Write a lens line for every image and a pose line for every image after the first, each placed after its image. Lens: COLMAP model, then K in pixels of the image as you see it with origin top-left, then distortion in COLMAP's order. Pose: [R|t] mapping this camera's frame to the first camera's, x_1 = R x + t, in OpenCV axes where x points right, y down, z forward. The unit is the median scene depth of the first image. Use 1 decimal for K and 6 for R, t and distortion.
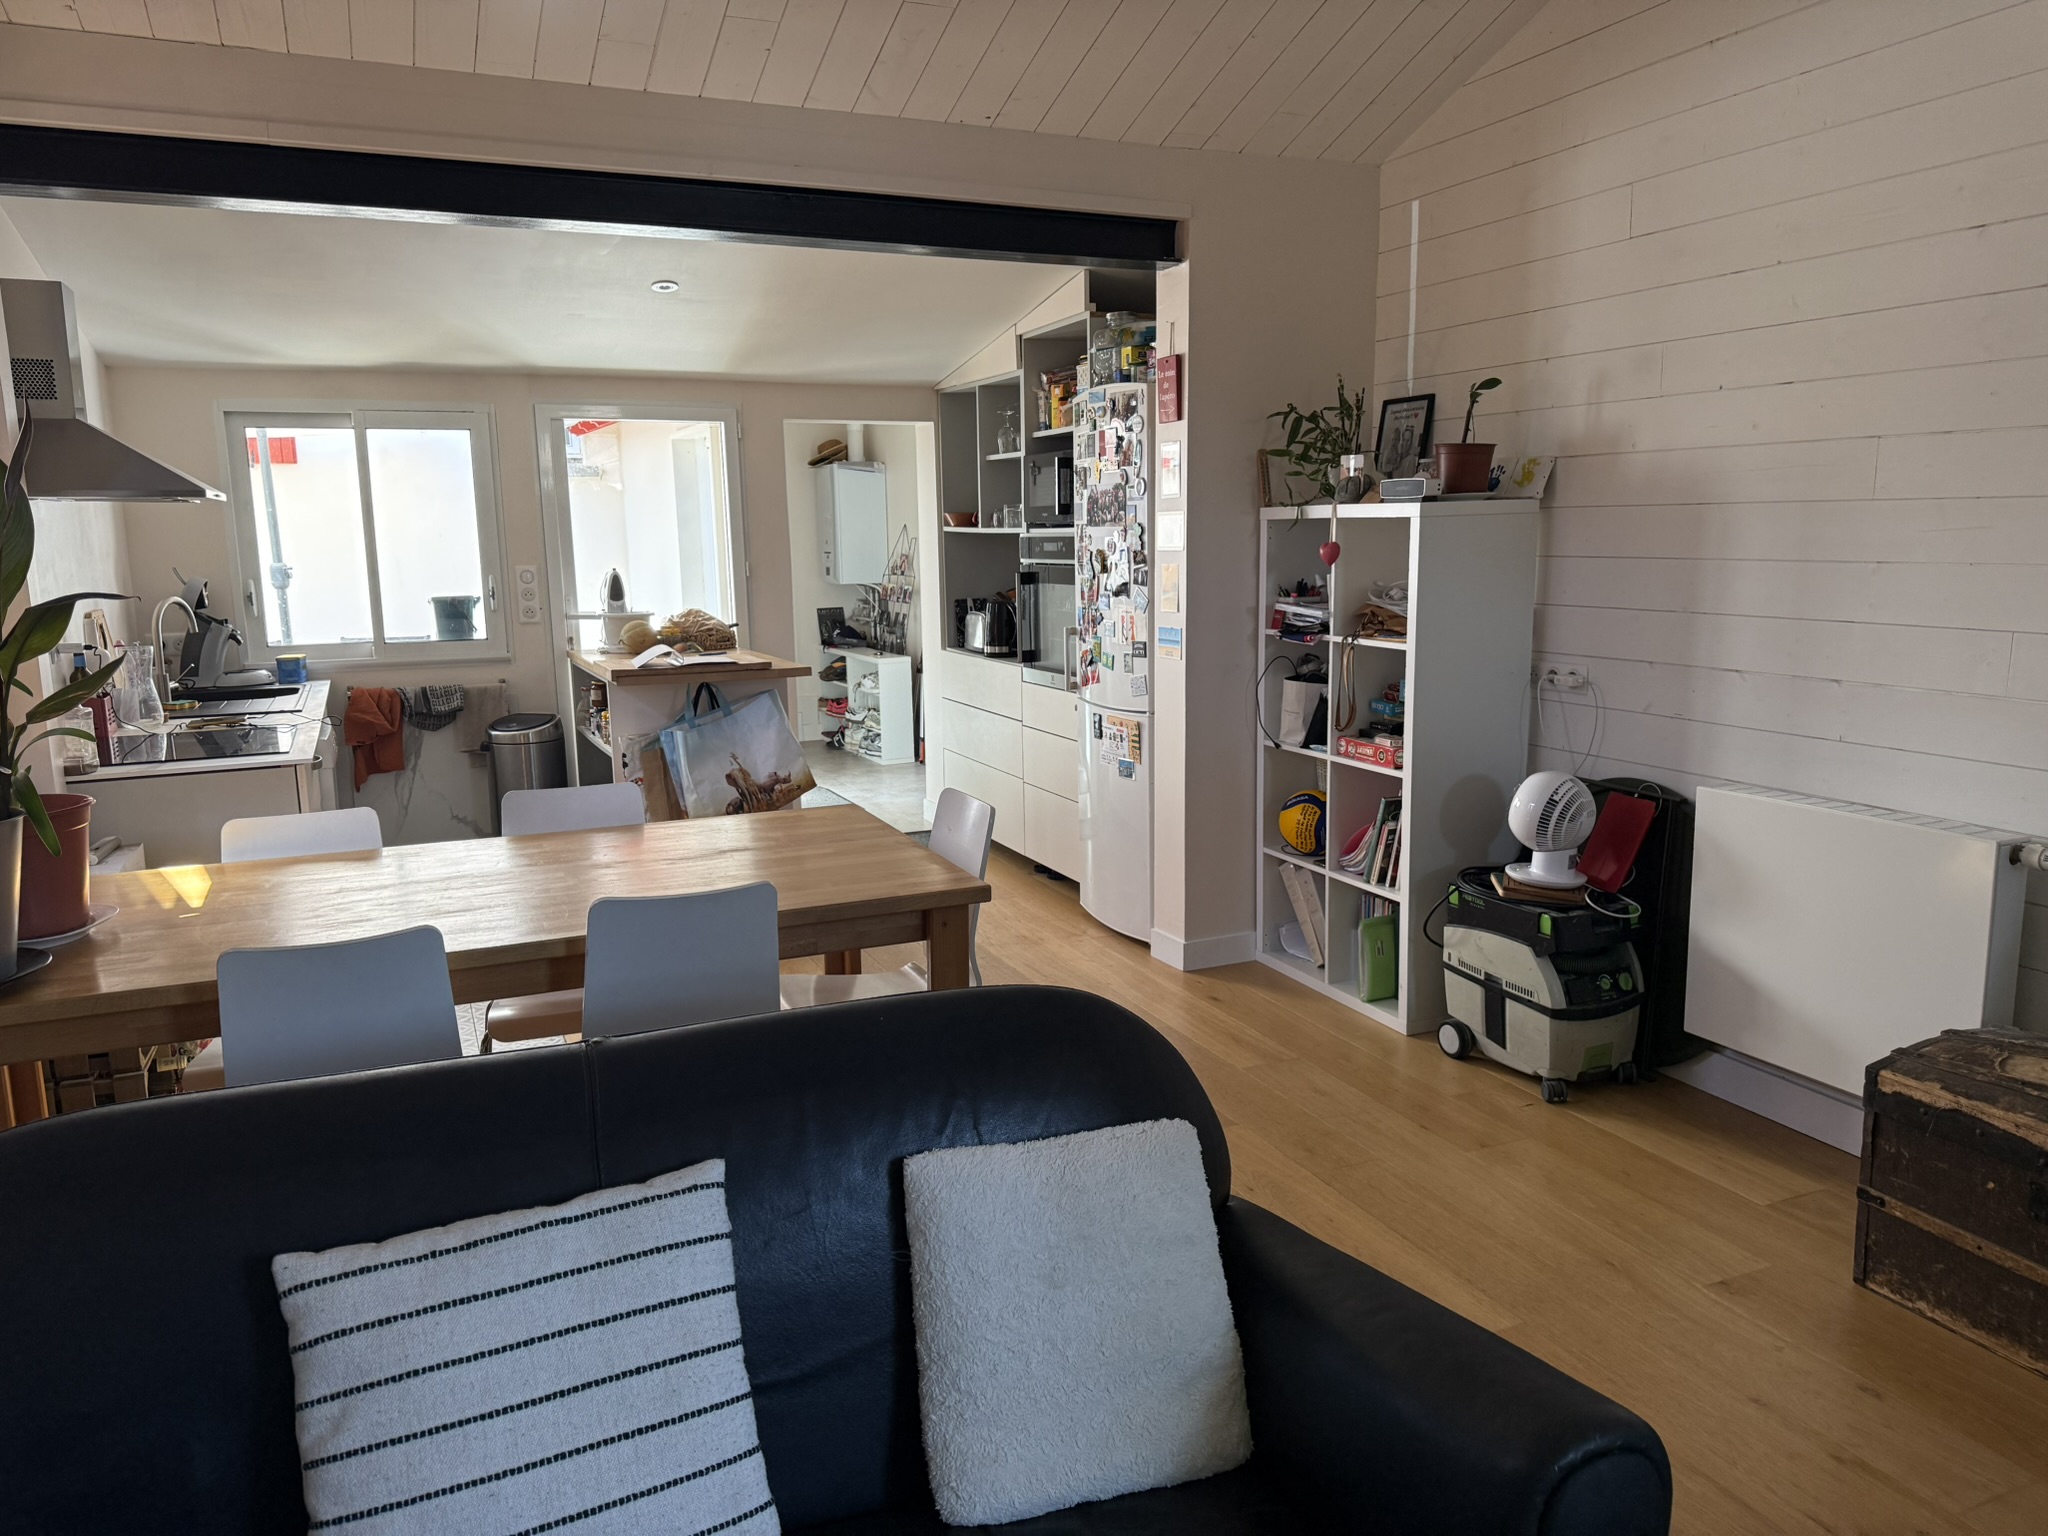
lens RADIAL K [[1447.4, 0, 978.8], [0, 1447.4, 771.2], [0, 0, 1]] dist [0.111696, -0.127831]
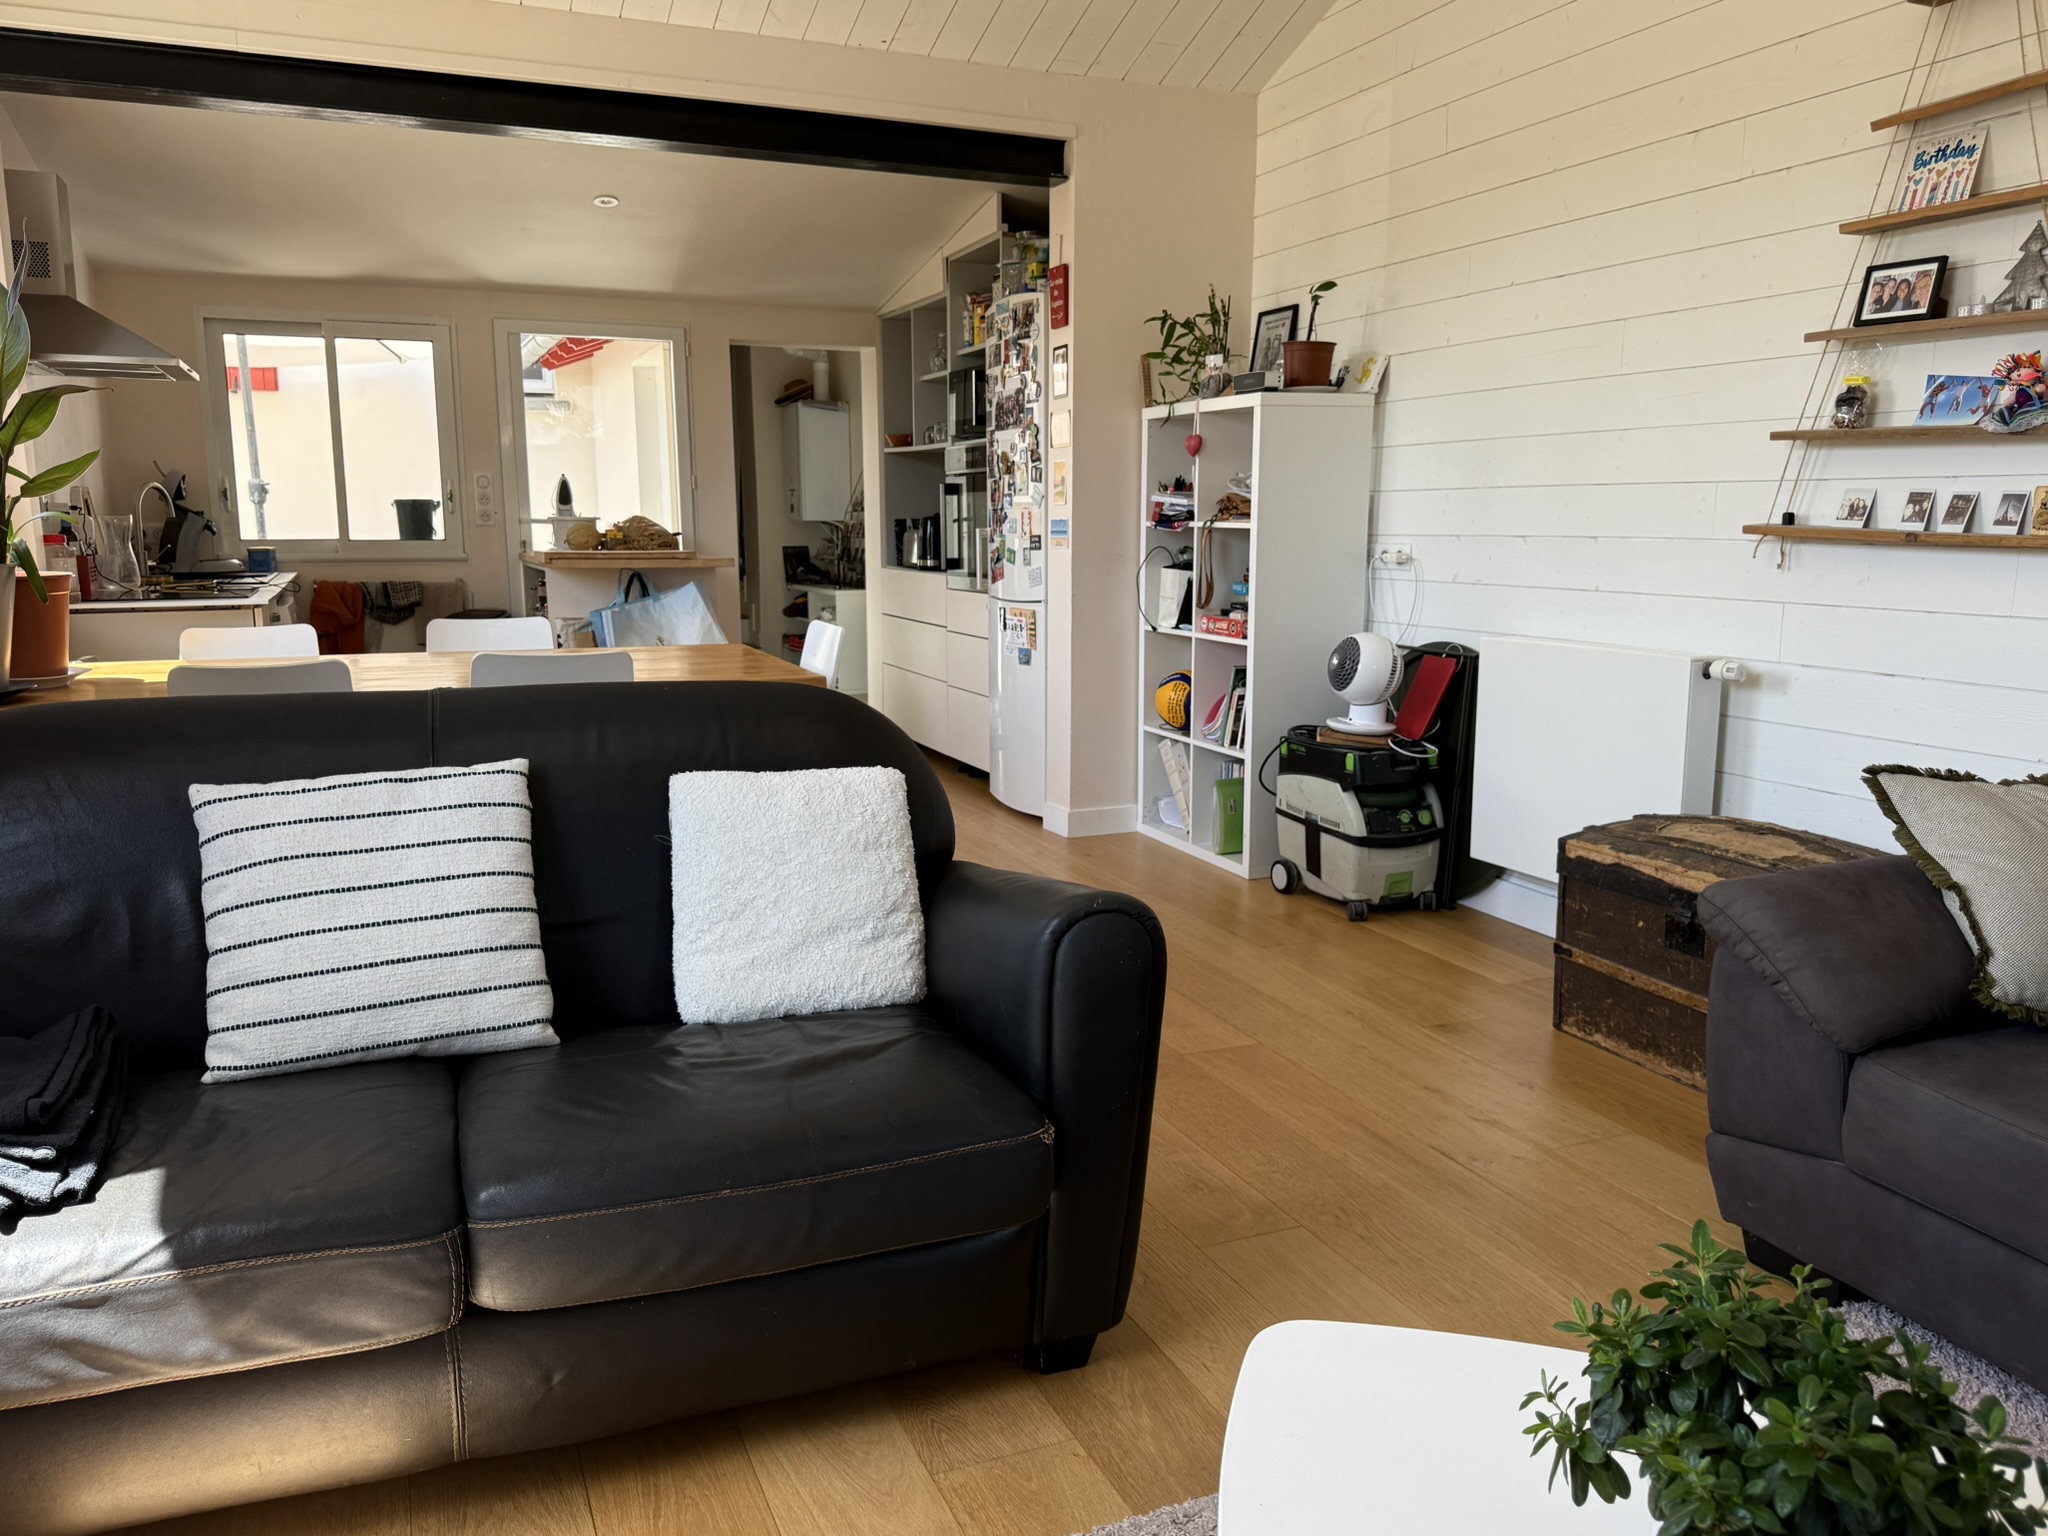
lens RADIAL K [[1513.0, 0, 969.8], [0, 1513.0, 766.3], [0, 0, 1]] dist [0.127730, -0.173193]
pose [[0.999618, 0.020851, -0.018123, 0.090871], [-0.020941, 0.999769, -0.004785, 0.094822], [0.018019, 0.005163, 0.999824, -0.140782]]
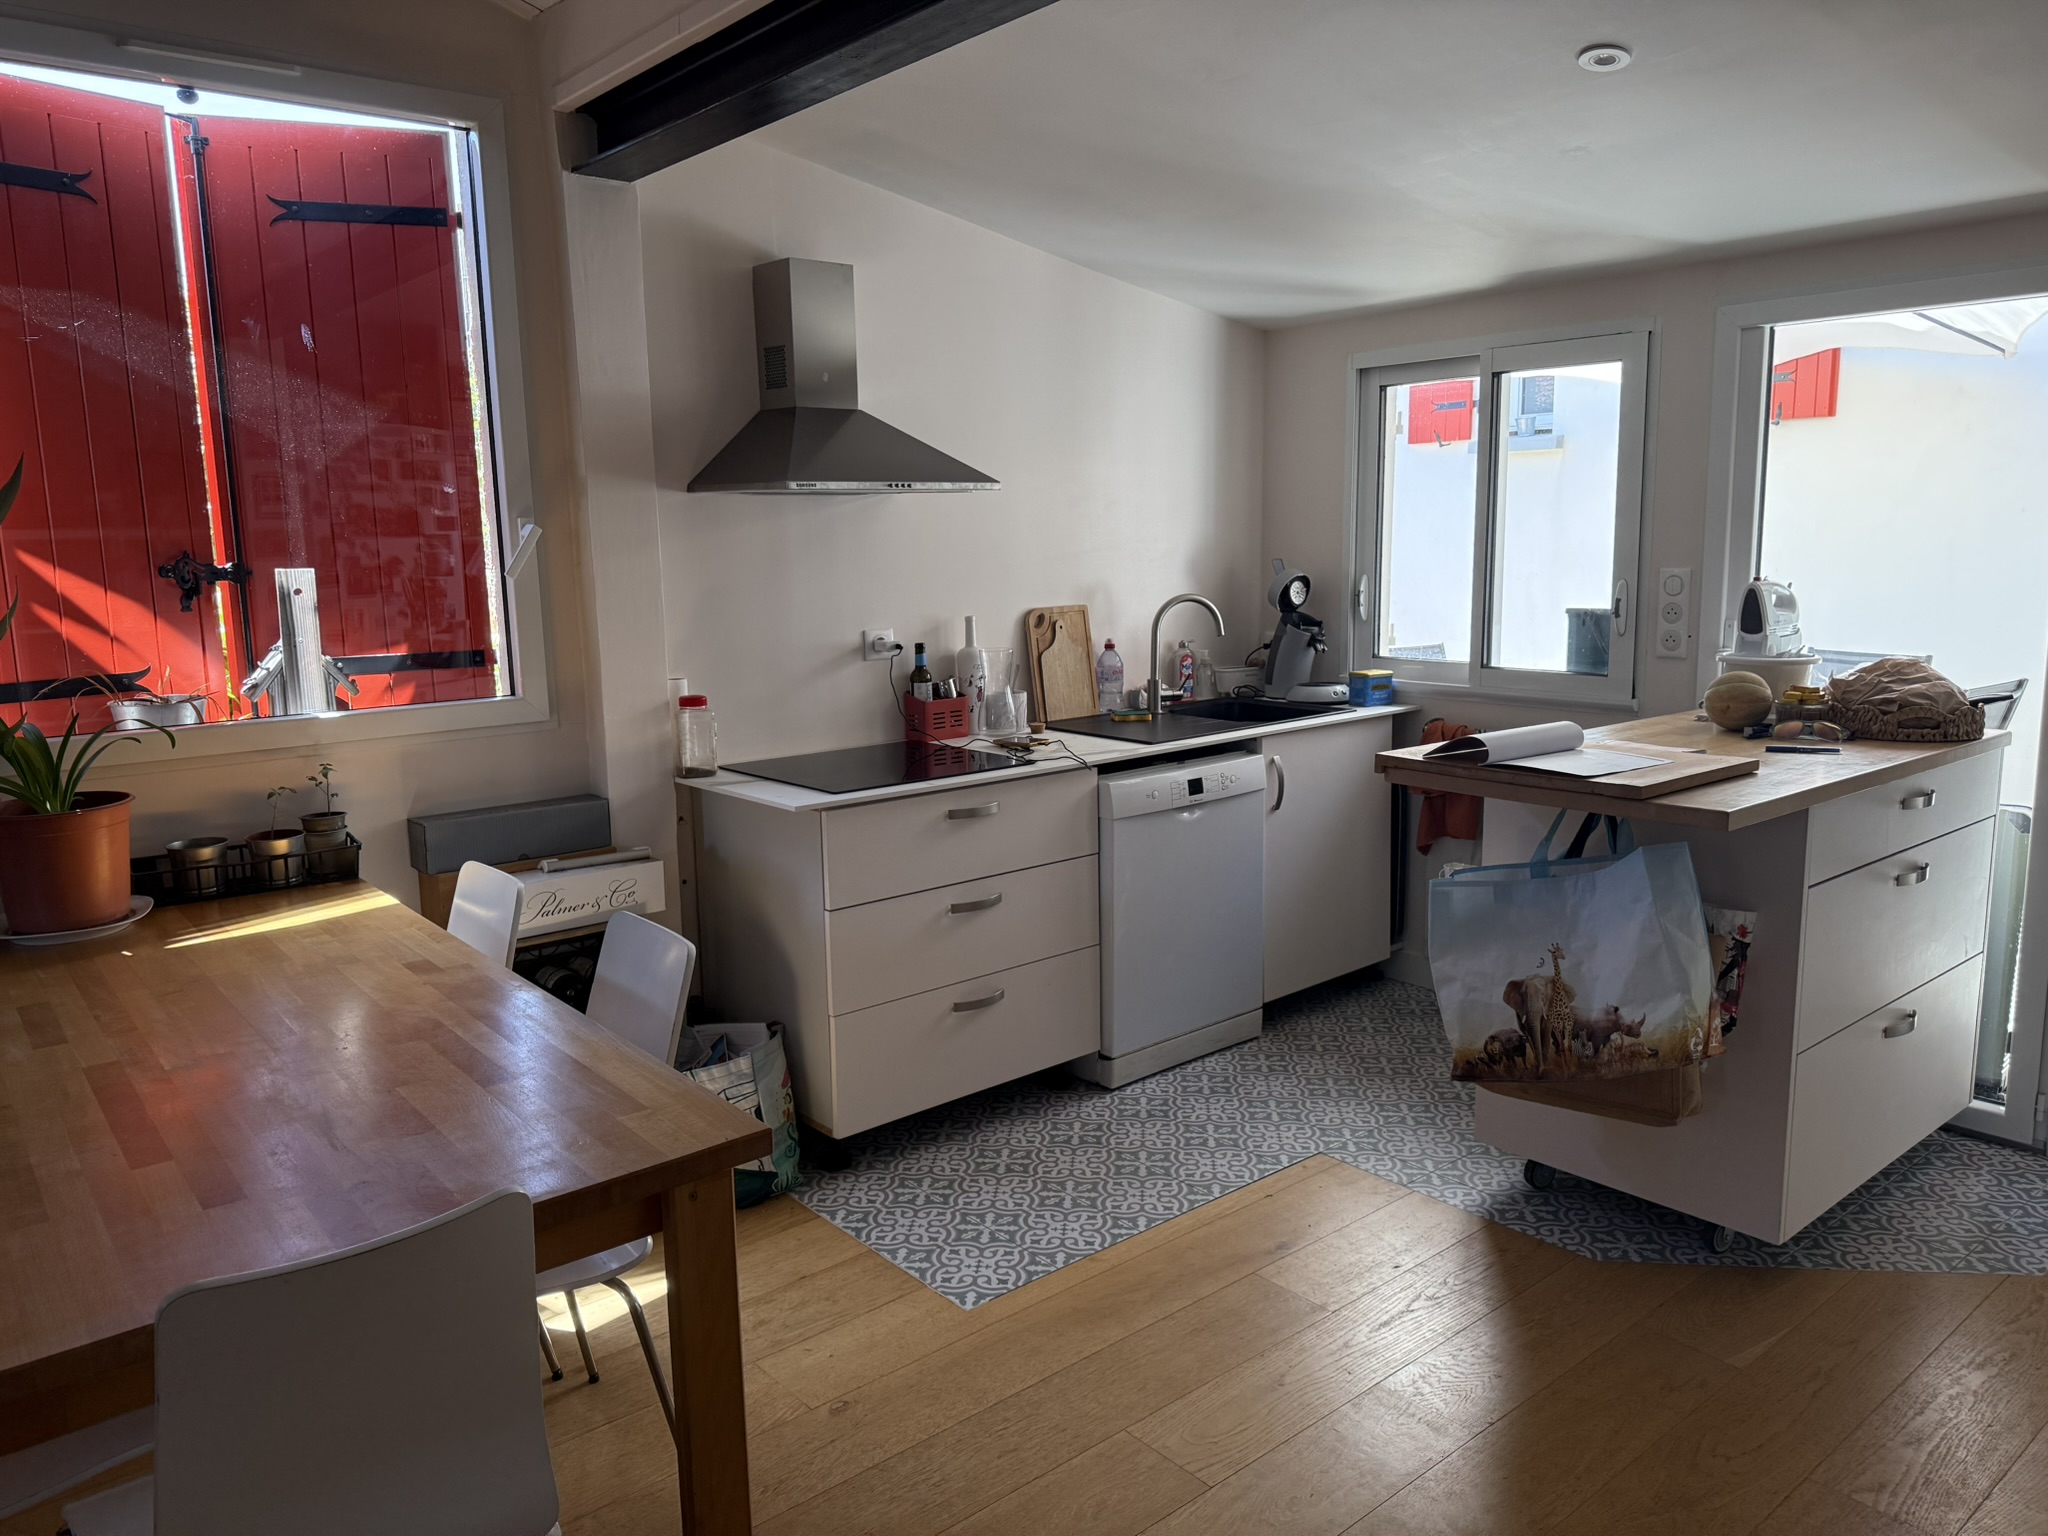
lens RADIAL K [[1460.0, 0, 1024.0], [0, 1460.0, 768.0], [0, 0, 1]] dist [0.074440, -0.126962]
pose [[0.302471, 0.167349, -0.938353, 0.284872], [-0.146146, 0.980968, 0.127840, -0.127037], [0.941888, 0.098469, 0.321171, 0.717461]]
